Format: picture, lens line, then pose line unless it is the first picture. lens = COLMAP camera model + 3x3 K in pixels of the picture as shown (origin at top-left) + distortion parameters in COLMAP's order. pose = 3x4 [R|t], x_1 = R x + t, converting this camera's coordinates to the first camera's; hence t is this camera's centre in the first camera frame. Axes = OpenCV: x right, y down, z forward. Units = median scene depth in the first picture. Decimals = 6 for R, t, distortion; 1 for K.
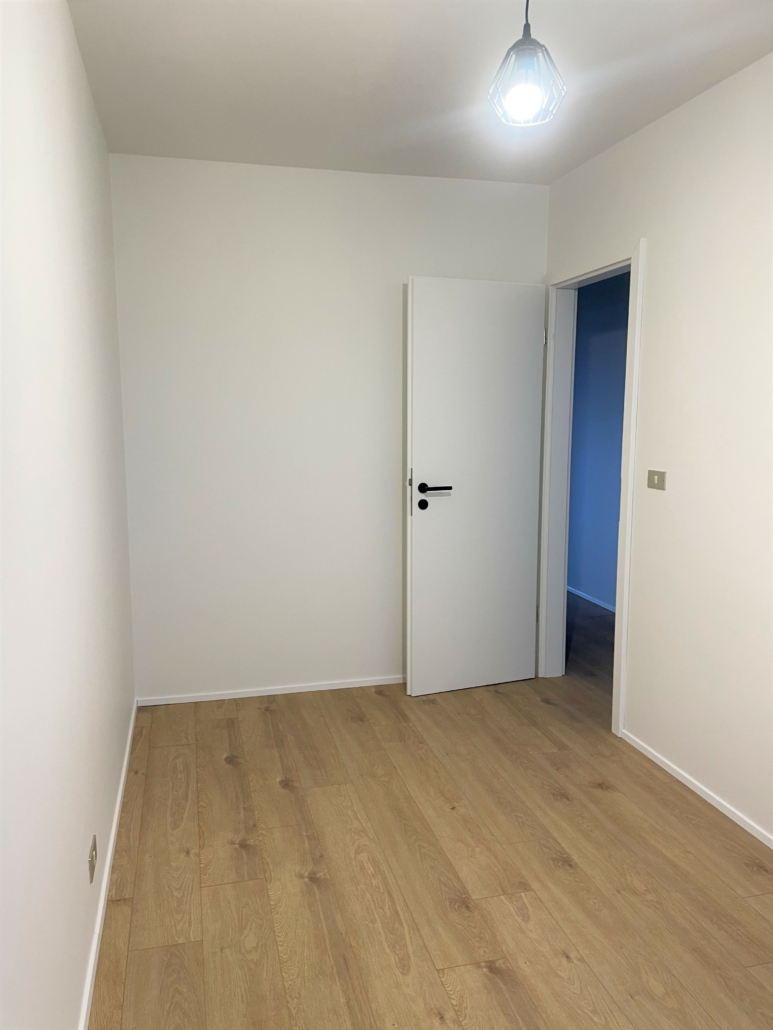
lens RADIAL K [[781.9, 0, 384.6], [0, 781.9, 515.6], [0, 0, 1]] dist [0.080900, -0.096369]
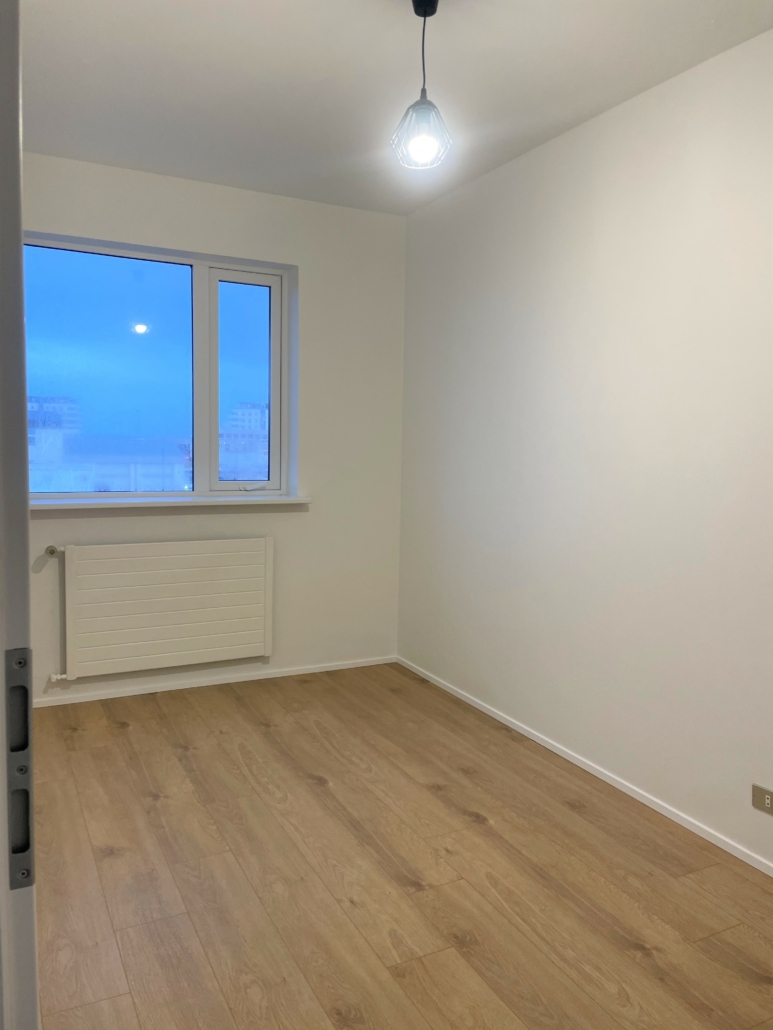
lens RADIAL K [[781.9, 0, 387.6], [0, 781.9, 513.6], [0, 0, 1]] dist [0.080900, -0.096369]
pose [[-0.975236, 0.001633, -0.221163, 0.392268], [-0.050102, 0.972347, 0.228105, -0.187406], [0.215419, 0.233537, -0.948185, 1.780435]]
